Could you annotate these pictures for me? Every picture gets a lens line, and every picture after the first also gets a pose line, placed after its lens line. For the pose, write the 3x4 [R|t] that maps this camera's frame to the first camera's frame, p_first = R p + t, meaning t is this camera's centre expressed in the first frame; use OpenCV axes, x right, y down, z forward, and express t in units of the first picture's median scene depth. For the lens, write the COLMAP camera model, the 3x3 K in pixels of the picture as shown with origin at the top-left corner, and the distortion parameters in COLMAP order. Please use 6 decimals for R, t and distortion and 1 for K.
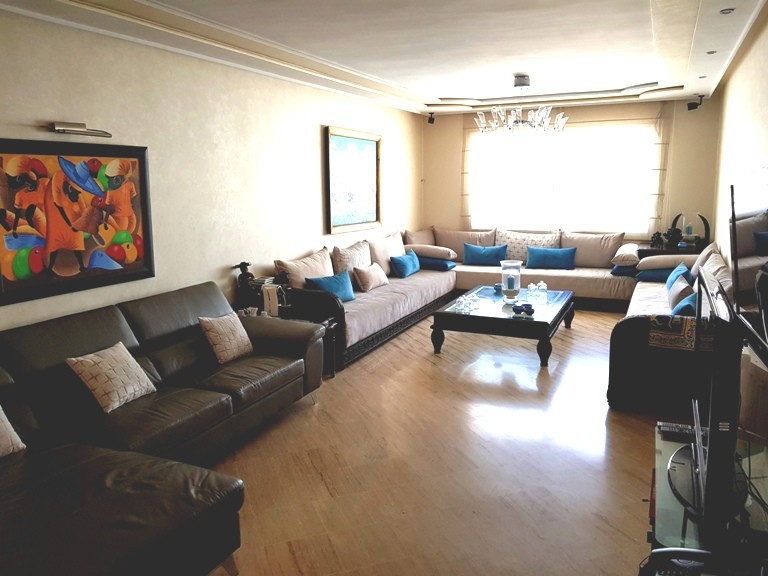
lens RADIAL K [[609.7, 0, 379.2], [0, 609.7, 282.1], [0, 0, 1]] dist [0.116403, -0.202721]
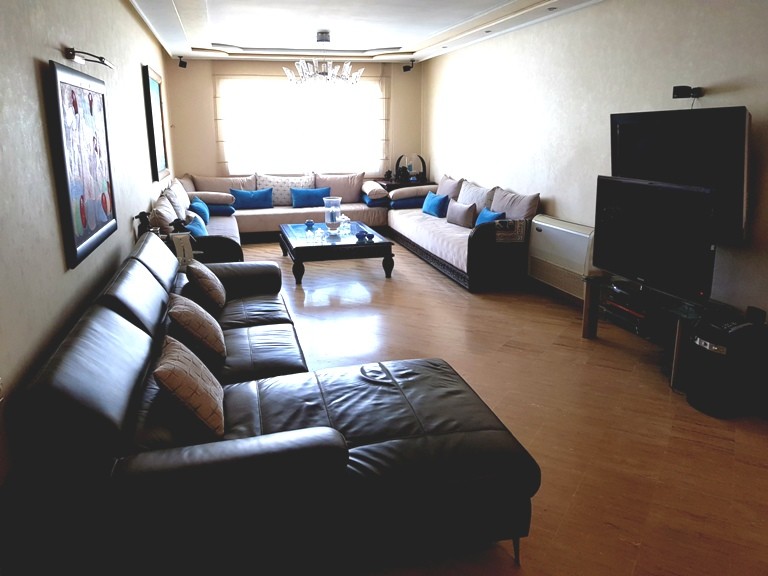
lens RADIAL K [[609.7, 0, 379.2], [0, 609.7, 282.1], [0, 0, 1]] dist [0.116403, -0.202721]
pose [[0.781144, -0.149321, 0.606232, -0.351712], [0.104255, 0.988543, 0.109152, 0.005597], [-0.615585, -0.022060, 0.787762, 0.026612]]
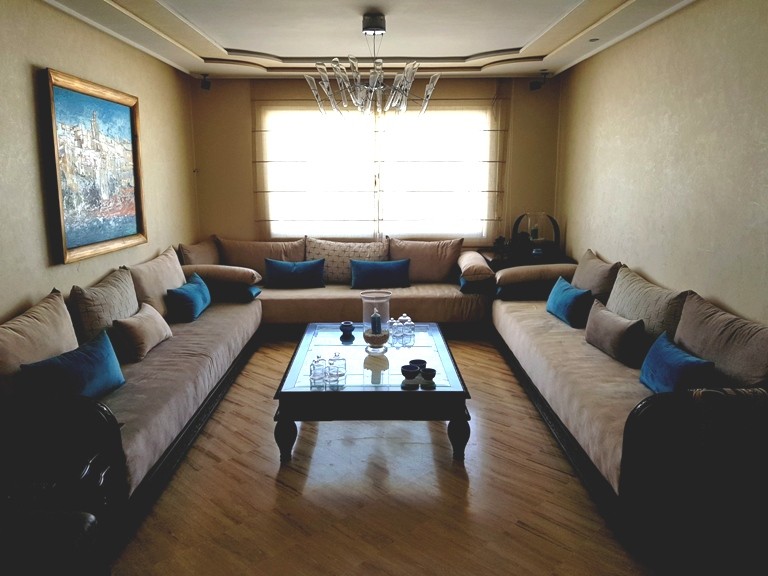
lens RADIAL K [[609.7, 0, 379.2], [0, 609.7, 282.1], [0, 0, 1]] dist [0.116403, -0.202721]
pose [[0.908037, -0.066700, 0.413545, -0.045257], [0.062233, 0.997766, 0.024282, -0.049779], [-0.414241, 0.003687, 0.910160, 0.312739]]
